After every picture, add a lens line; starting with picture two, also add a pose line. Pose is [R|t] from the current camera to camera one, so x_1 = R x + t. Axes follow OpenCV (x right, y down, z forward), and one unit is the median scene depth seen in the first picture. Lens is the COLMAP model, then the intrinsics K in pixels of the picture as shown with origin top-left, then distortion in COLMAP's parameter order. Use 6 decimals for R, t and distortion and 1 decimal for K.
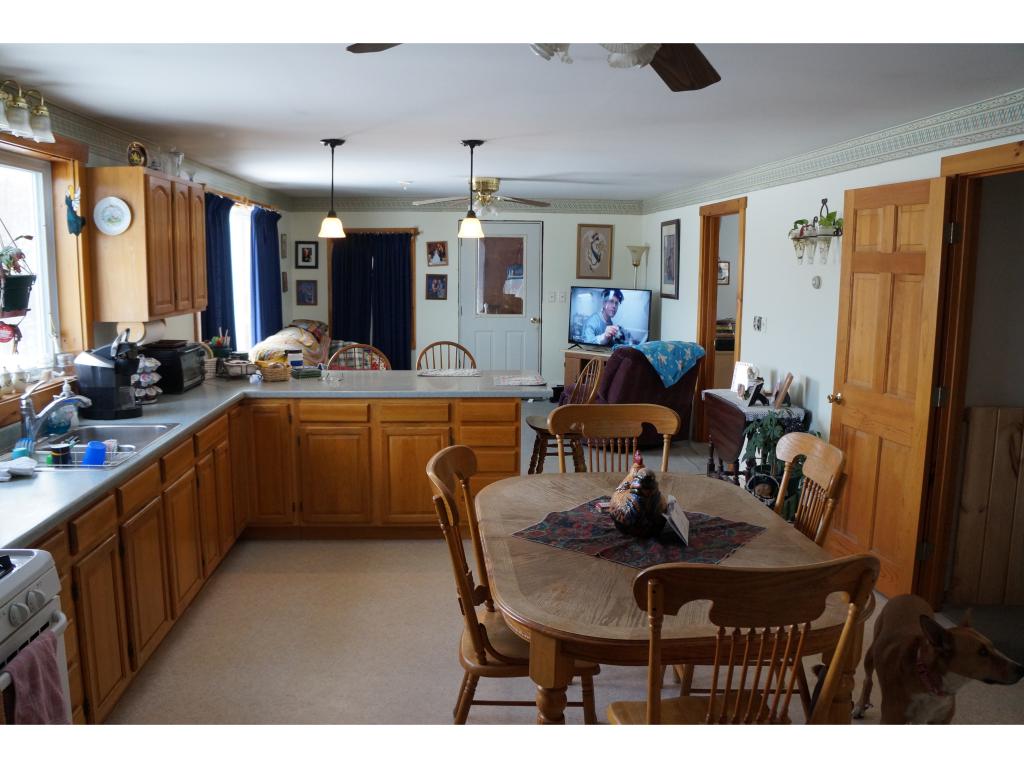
lens RADIAL K [[828.6, 0, 509.6], [0, 828.6, 379.3], [0, 0, 1]] dist [-0.159330, 0.085874]
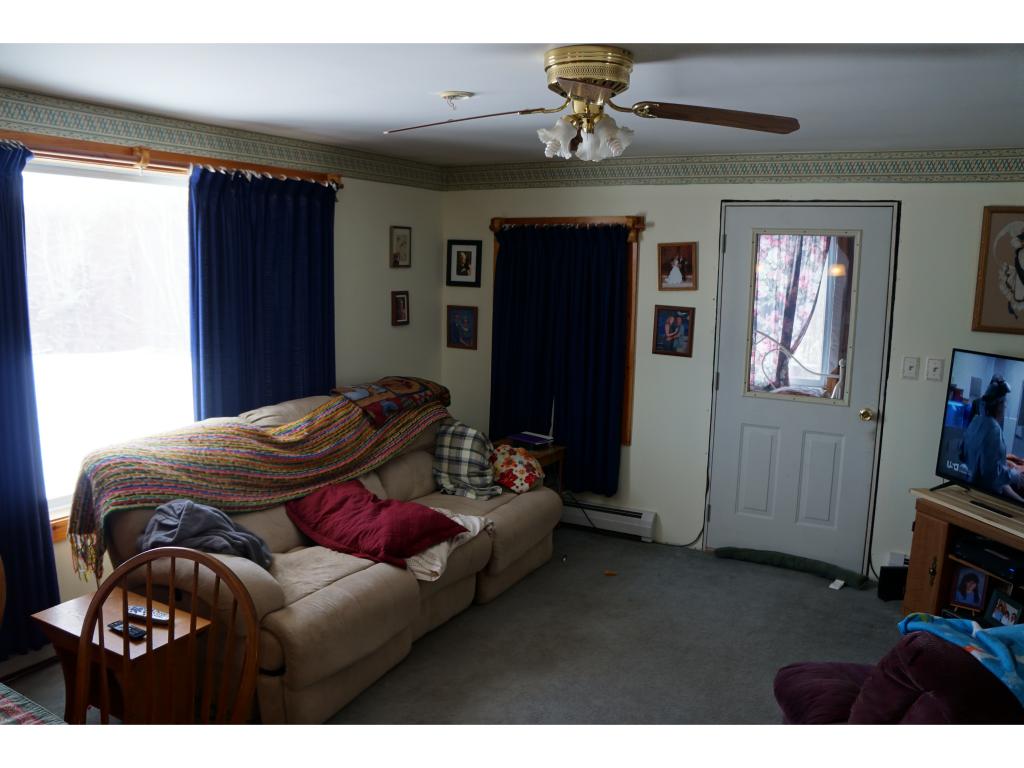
lens RADIAL K [[828.6, 0, 502.9], [0, 828.6, 391.5], [0, 0, 1]] dist [-0.159330, 0.085874]
pose [[0.830460, 0.093965, -0.549097, 0.217069], [-0.096627, 0.995028, 0.024137, -0.152396], [0.548634, 0.033013, 0.835410, 1.027733]]
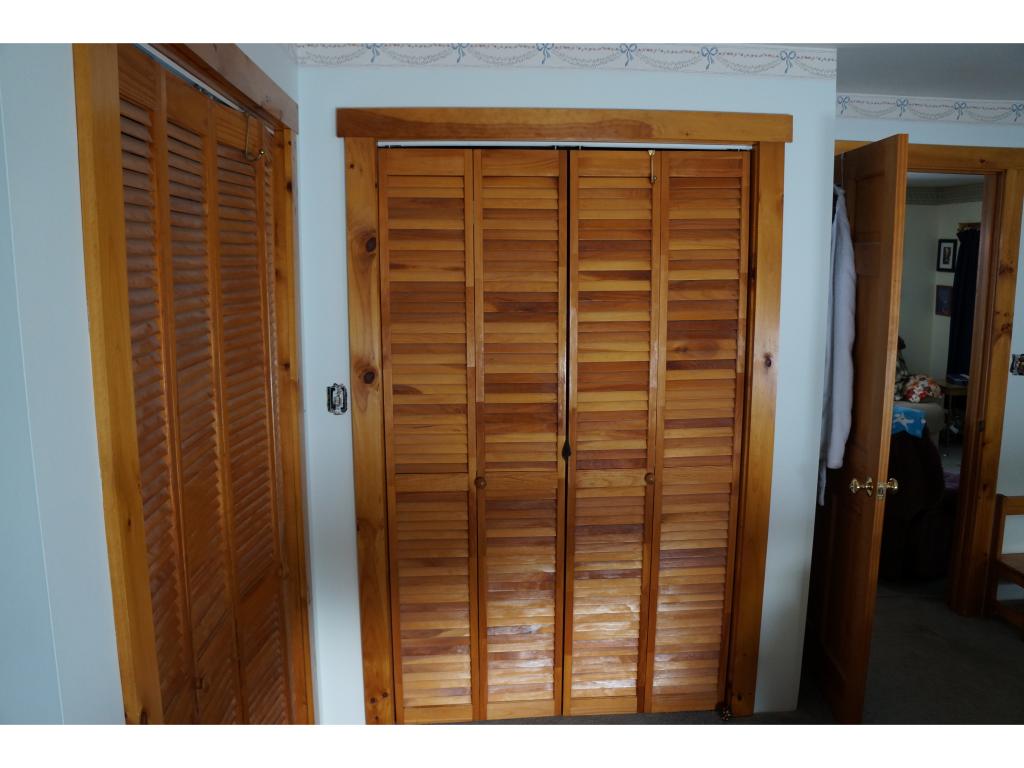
lens RADIAL K [[828.6, 0, 512.1], [0, 828.6, 380.9], [0, 0, 1]] dist [-0.159330, 0.085874]
pose [[-0.006542, 0.140265, -0.990092, 1.142405], [-0.143251, 0.979770, 0.139749, -0.149212], [0.989665, 0.142746, 0.013683, 1.112128]]
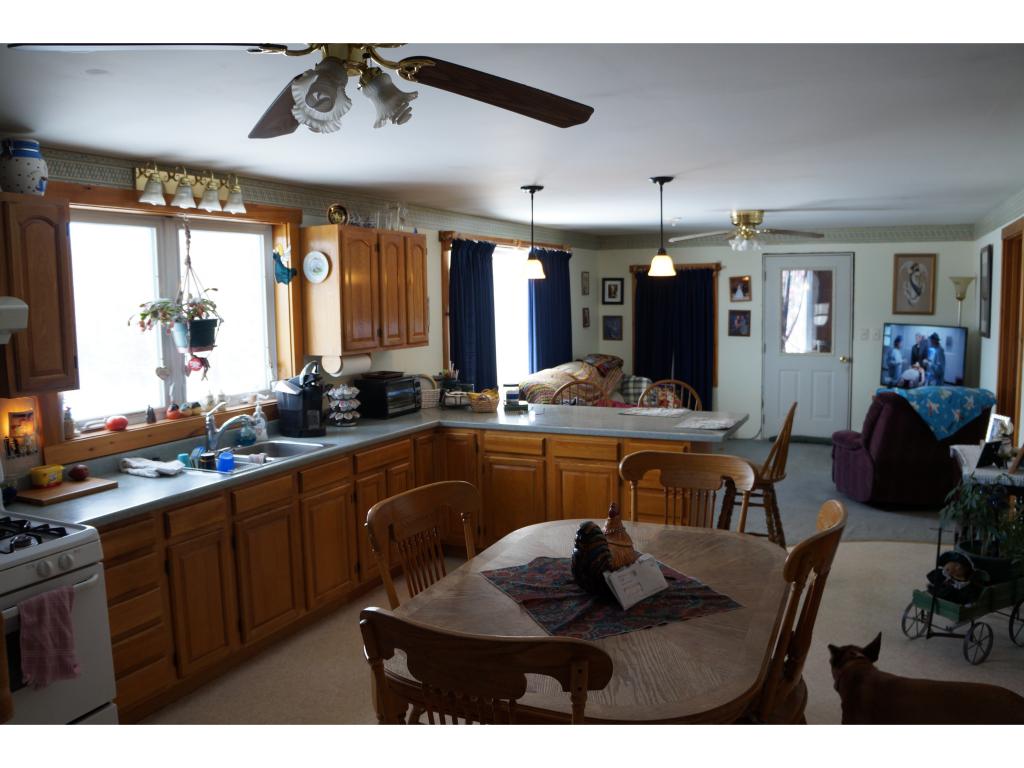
lens RADIAL K [[828.6, 0, 504.3], [0, 828.6, 389.5], [0, 0, 1]] dist [-0.159330, 0.085874]
pose [[0.870930, 0.033401, -0.490271, 0.288568], [-0.046616, 0.998804, -0.014763, -0.013691], [0.489191, 0.035712, 0.871445, 0.062058]]
